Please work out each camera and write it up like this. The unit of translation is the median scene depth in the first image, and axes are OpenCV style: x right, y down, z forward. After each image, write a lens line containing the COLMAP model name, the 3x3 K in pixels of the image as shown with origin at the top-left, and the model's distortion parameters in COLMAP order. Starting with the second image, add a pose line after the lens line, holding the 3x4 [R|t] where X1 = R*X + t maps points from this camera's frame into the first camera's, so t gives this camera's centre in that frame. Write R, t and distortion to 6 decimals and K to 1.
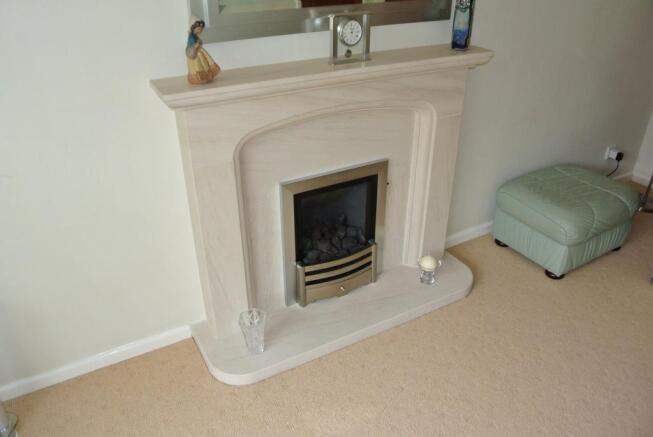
lens RADIAL K [[508.4, 0, 320.9], [0, 508.4, 215.9], [0, 0, 1]] dist [-0.102640, 0.065697]
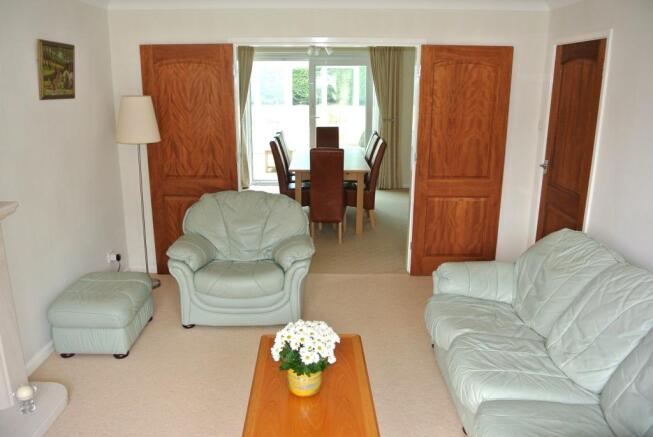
lens RADIAL K [[508.4, 0, 320.9], [0, 508.4, 215.9], [0, 0, 1]] dist [-0.102640, 0.065697]
pose [[0.493257, -0.216201, 0.842588, -0.268043], [0.424783, 0.905147, -0.016417, 0.035357], [-0.759116, 0.366015, 0.538309, -0.184768]]
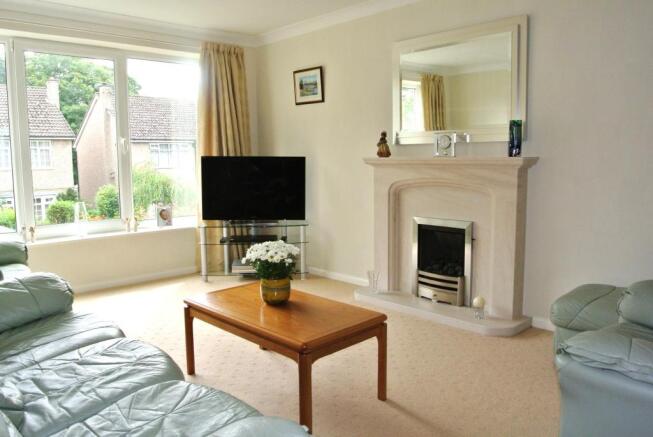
lens RADIAL K [[508.4, 0, 320.9], [0, 508.4, 215.9], [0, 0, 1]] dist [-0.102640, 0.065697]
pose [[0.232607, 0.106361, -0.966737, 1.270292], [-0.465097, 0.885140, -0.014523, 0.096395], [0.854154, 0.453005, 0.255358, 0.151574]]
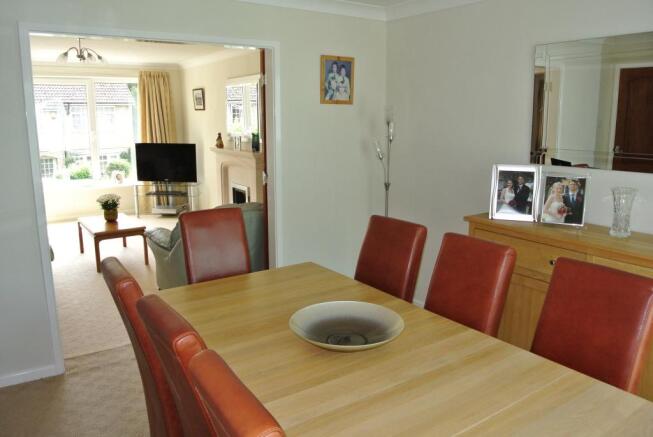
lens RADIAL K [[508.4, 0, 320.9], [0, 508.4, 215.9], [0, 0, 1]] dist [-0.102640, 0.065697]
pose [[0.078116, 0.190486, -0.978577, 2.444106], [-0.489065, 0.862673, 0.128884, -0.442408], [0.868742, 0.468520, 0.160549, 0.804821]]
